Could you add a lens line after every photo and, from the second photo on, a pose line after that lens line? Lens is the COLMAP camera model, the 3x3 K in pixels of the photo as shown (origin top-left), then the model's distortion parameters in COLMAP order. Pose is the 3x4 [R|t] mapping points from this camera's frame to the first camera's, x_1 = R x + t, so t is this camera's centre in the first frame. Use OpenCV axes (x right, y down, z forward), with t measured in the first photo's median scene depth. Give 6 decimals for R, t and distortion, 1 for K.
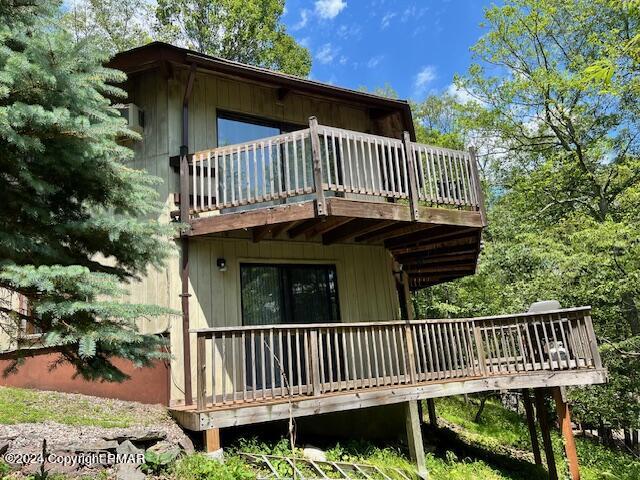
lens RADIAL K [[491.4, 0, 321.1], [0, 491.4, 245.0], [0, 0, 1]] dist [0.030724, -0.049091]
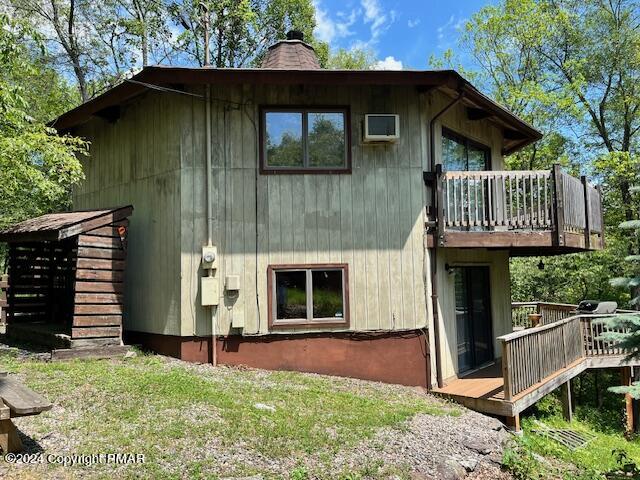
lens RADIAL K [[491.4, 0, 321.1], [0, 491.4, 245.0], [0, 0, 1]] dist [0.030724, -0.049091]
pose [[0.937281, 0.083599, 0.338402, -0.889212], [-0.133722, 0.982771, 0.127589, -0.126912], [-0.321905, -0.164839, 0.932312, 0.009427]]
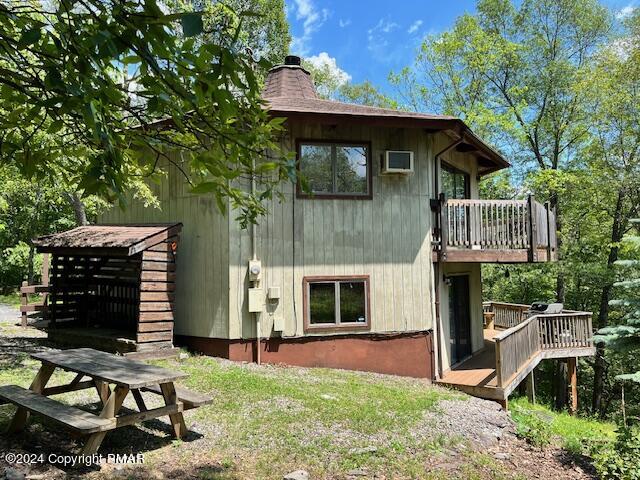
lens RADIAL K [[490.0, 0, 320.0], [0, 490.0, 240.0], [0, 0, 1]] dist [0.002444, -0.000445]
pose [[0.880068, 0.095893, 0.465065, -1.181522], [-0.163911, 0.980546, 0.107996, -0.164698], [-0.445662, -0.171273, 0.878664, -0.055646]]
